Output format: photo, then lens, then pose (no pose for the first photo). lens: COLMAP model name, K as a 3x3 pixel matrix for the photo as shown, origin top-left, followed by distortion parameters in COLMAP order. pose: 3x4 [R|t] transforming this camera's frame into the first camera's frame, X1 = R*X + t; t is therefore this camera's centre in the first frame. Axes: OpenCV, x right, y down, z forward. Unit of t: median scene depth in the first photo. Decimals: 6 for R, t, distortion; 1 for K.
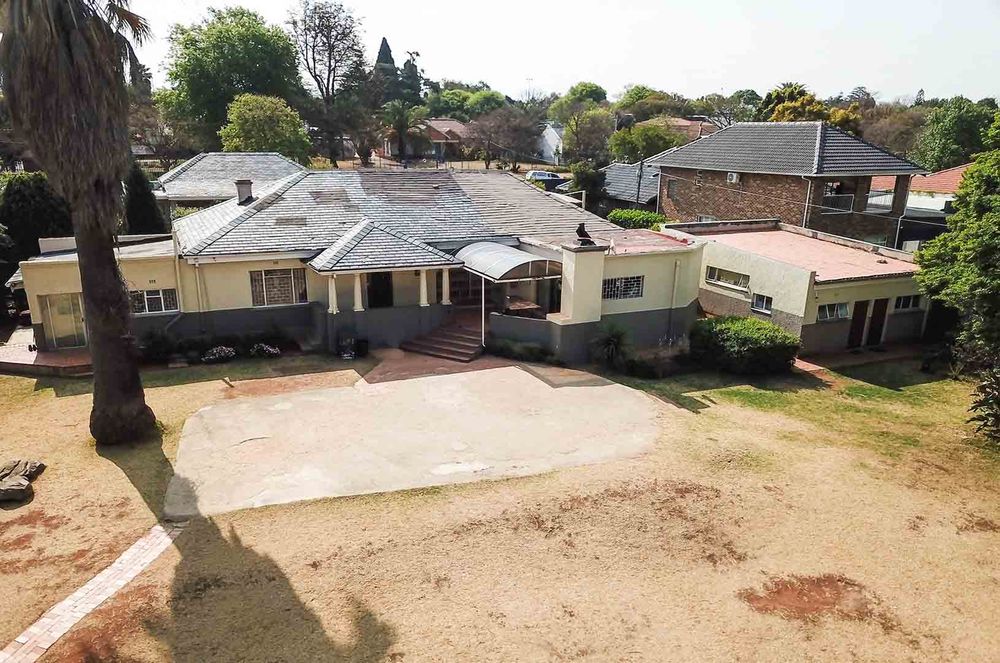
lens RADIAL K [[757.2, 0, 500.9], [0, 757.2, 447.9], [0, 0, 1]] dist [0.027605, -0.003593]
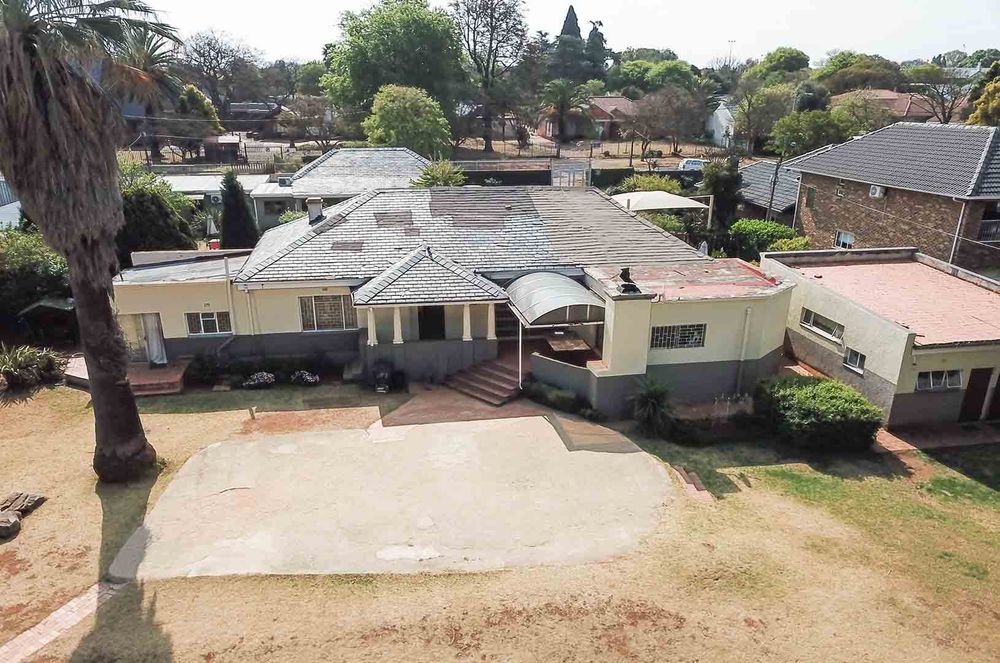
lens RADIAL K [[757.2, 0, 500.9], [0, 757.2, 447.9], [0, 0, 1]] dist [0.027605, -0.003593]
pose [[0.968832, 0.099882, -0.226690, 0.174744], [-0.089716, 0.994462, 0.054741, -0.111559], [0.230902, -0.032697, 0.972427, 0.076581]]
